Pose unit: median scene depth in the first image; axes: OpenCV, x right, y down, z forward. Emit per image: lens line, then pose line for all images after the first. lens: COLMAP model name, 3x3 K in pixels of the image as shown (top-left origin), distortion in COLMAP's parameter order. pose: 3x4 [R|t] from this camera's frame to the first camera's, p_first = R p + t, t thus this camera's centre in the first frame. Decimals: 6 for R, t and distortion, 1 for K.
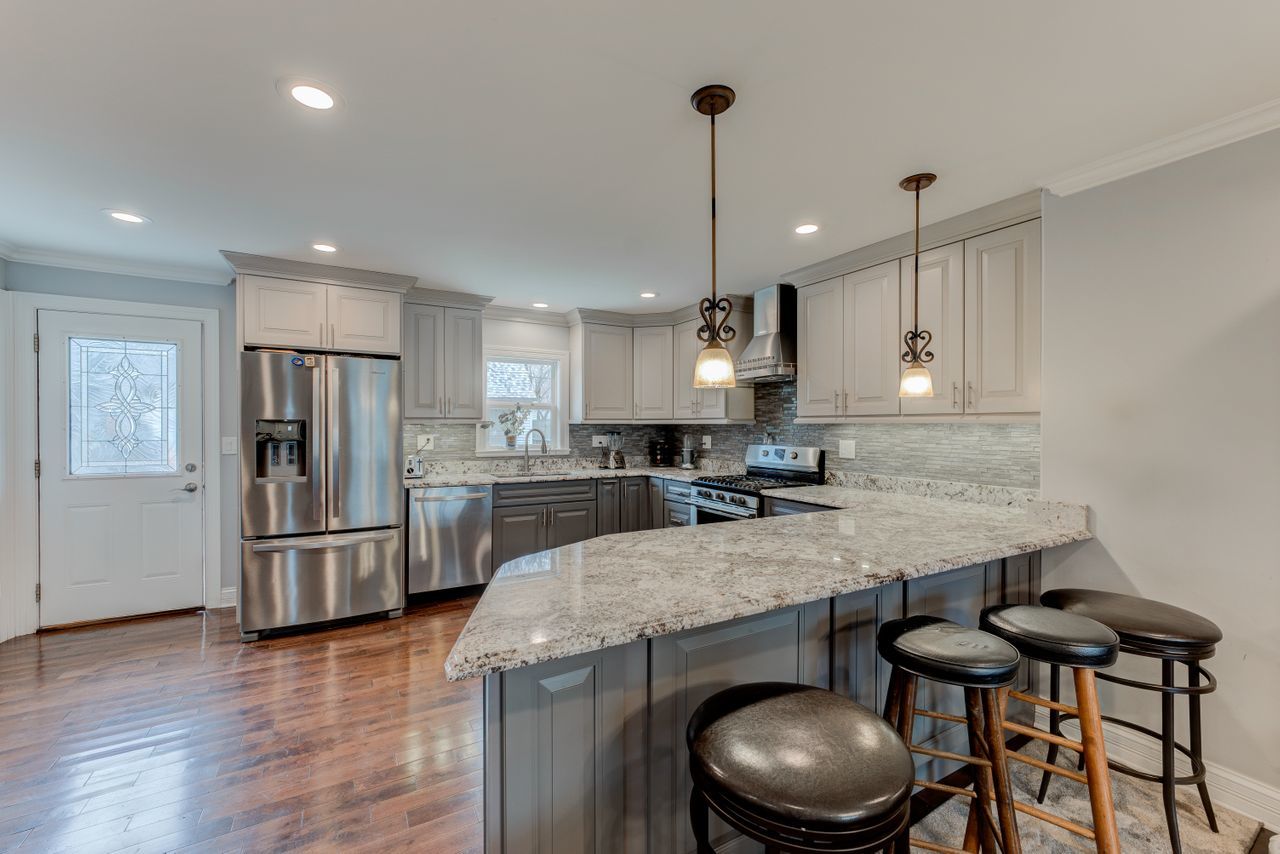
lens RADIAL K [[521.4, 0, 620.7], [0, 521.4, 427.8], [0, 0, 1]] dist [-0.008617, 0.000915]
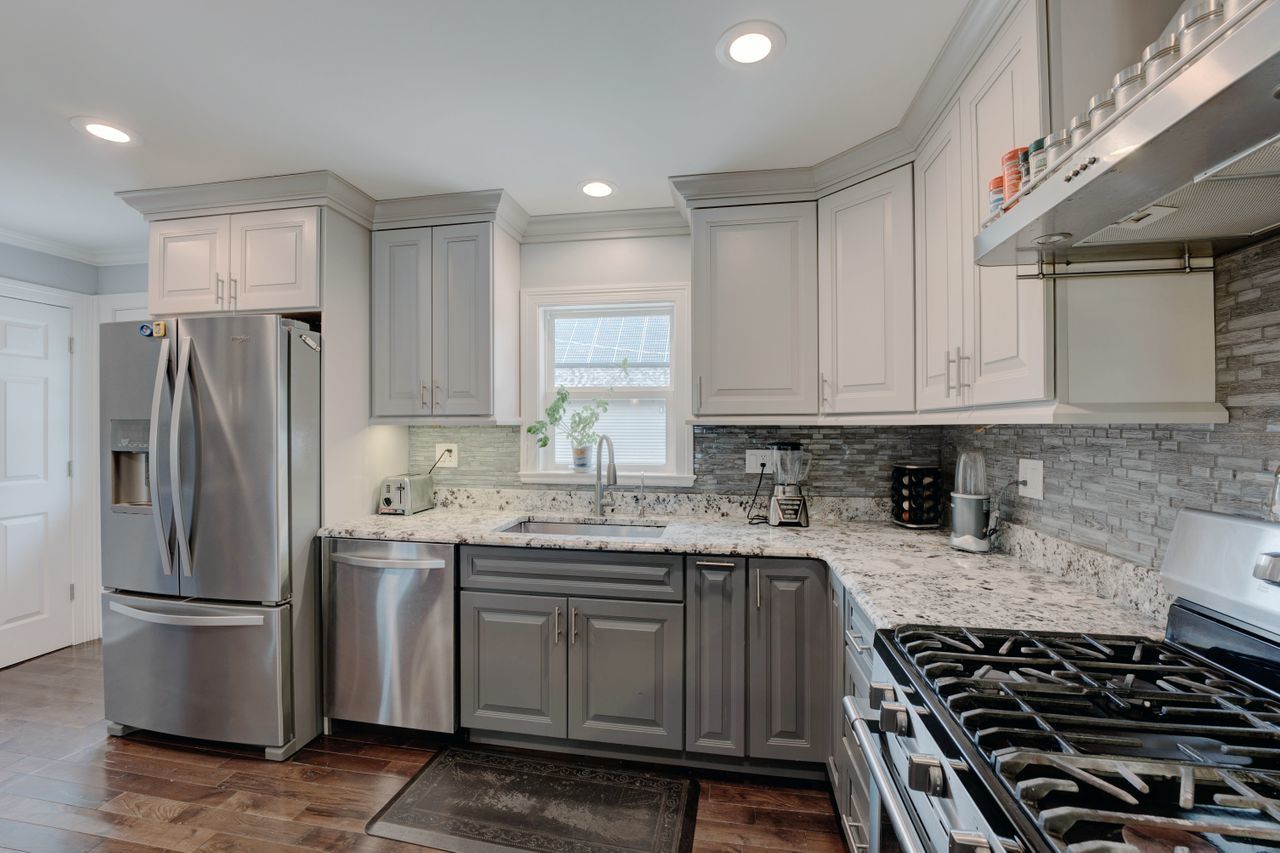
lens RADIAL K [[521.4, 0, 636.6], [0, 521.4, 428.2], [0, 0, 1]] dist [-0.008617, 0.000915]
pose [[0.784369, 0.000388, -0.620295, 0.198126], [-0.003772, 0.999984, -0.004145, -0.003352], [0.620283, 0.005591, 0.784358, 0.663255]]
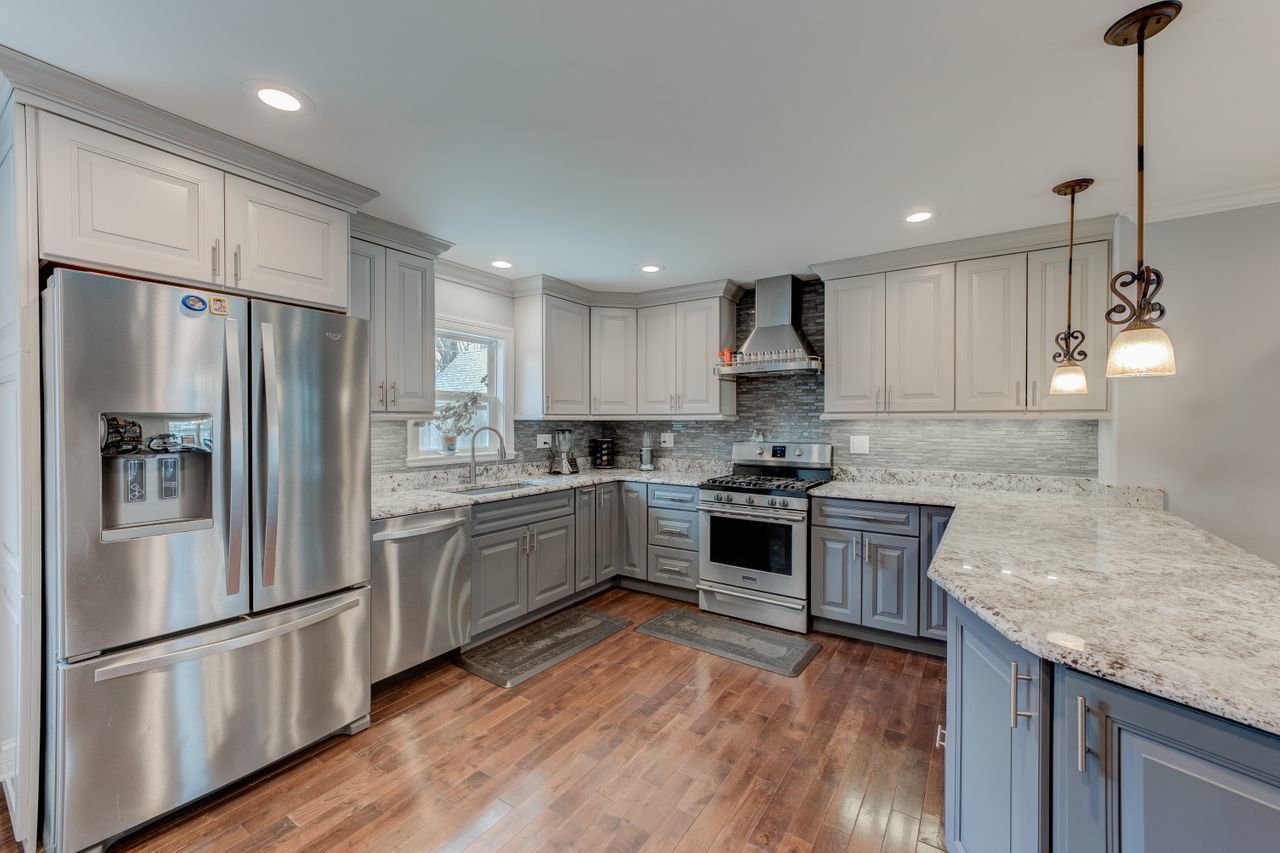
lens RADIAL K [[521.4, 0, 632.4], [0, 521.4, 426.5], [0, 0, 1]] dist [-0.008617, 0.000915]
pose [[0.888440, -0.006882, 0.458941, -0.352443], [0.004497, 0.999970, 0.006289, -0.002570], [-0.458971, -0.003524, 0.888444, 0.247372]]
